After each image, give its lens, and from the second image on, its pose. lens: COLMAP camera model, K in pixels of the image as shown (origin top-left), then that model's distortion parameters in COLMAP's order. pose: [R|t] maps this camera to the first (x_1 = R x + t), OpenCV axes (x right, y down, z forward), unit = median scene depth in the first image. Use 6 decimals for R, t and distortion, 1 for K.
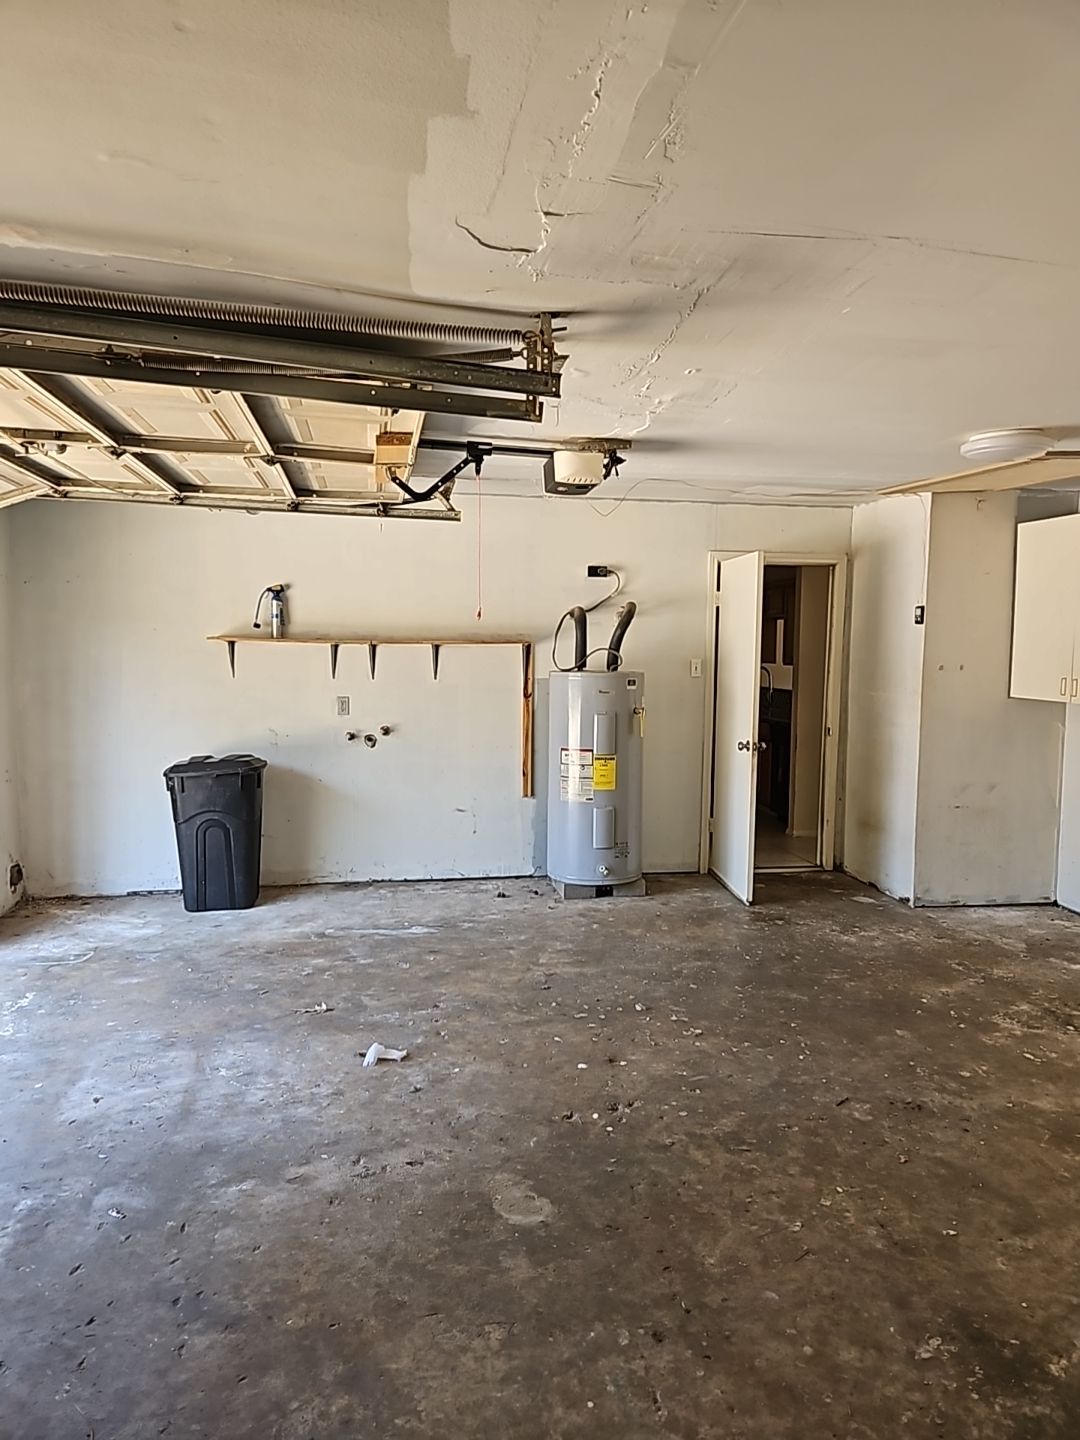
lens RADIAL K [[963.4, 0, 548.0], [0, 963.4, 719.6], [0, 0, 1]] dist [0.075439, -0.067203]
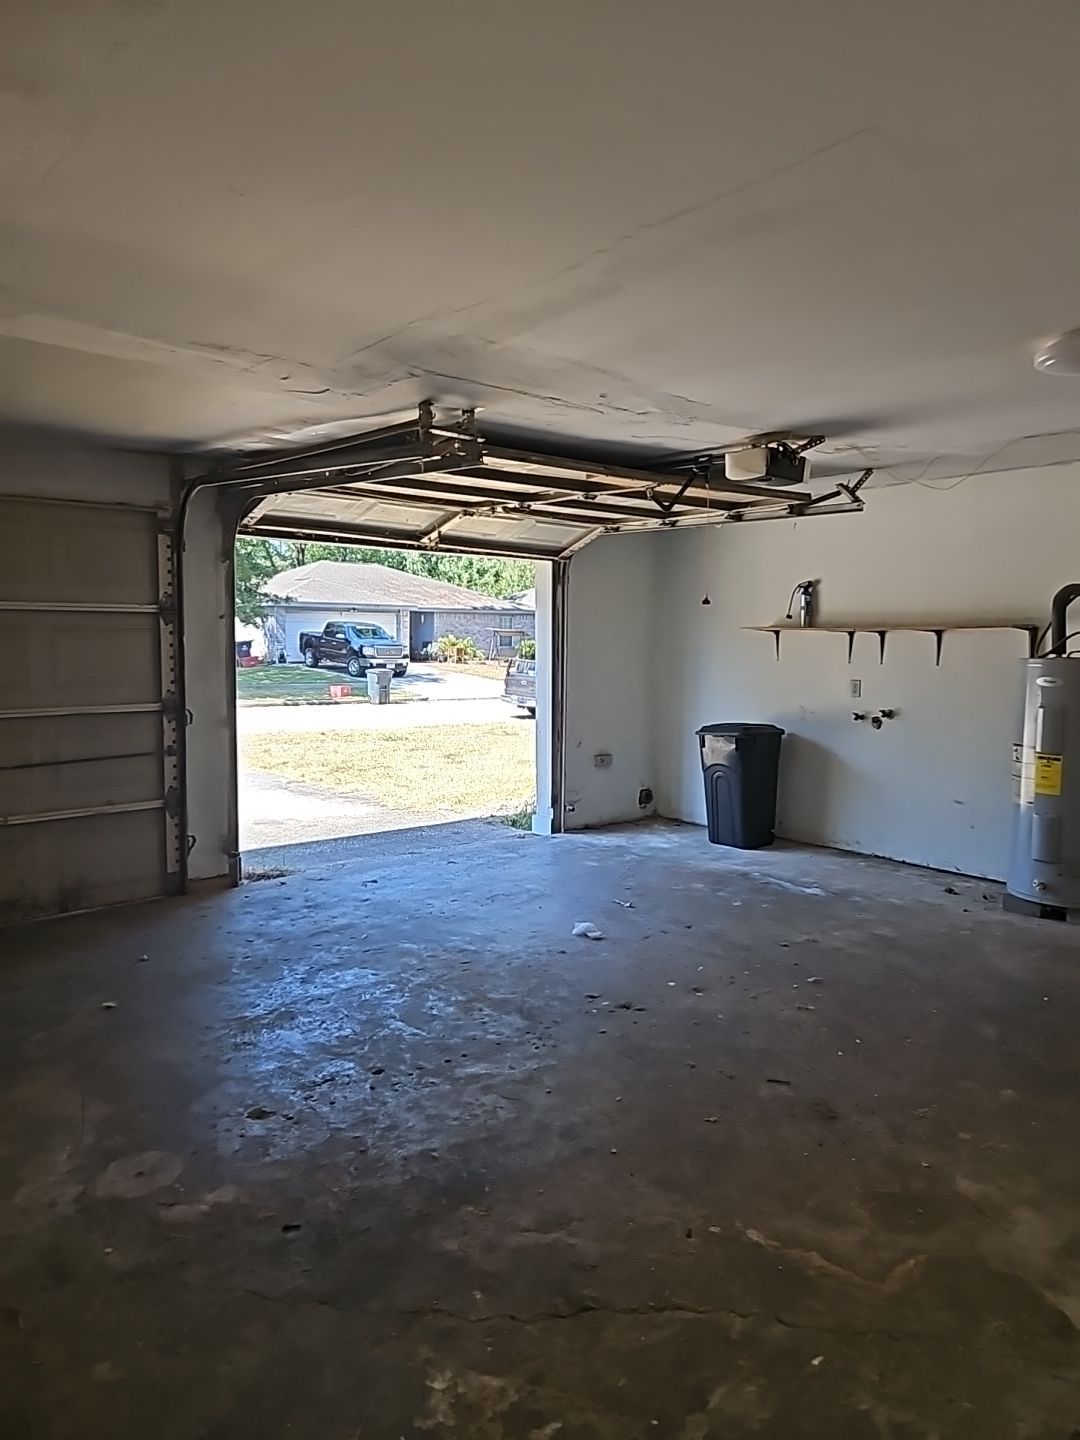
lens RADIAL K [[940.5, 0, 546.4], [0, 940.5, 710.1], [0, 0, 1]] dist [0.076435, -0.065413]
pose [[0.517994, 0.061082, -0.853201, 0.541867], [-0.069662, 0.997146, 0.029094, 0.003432], [0.852543, 0.044365, 0.520771, 0.157277]]
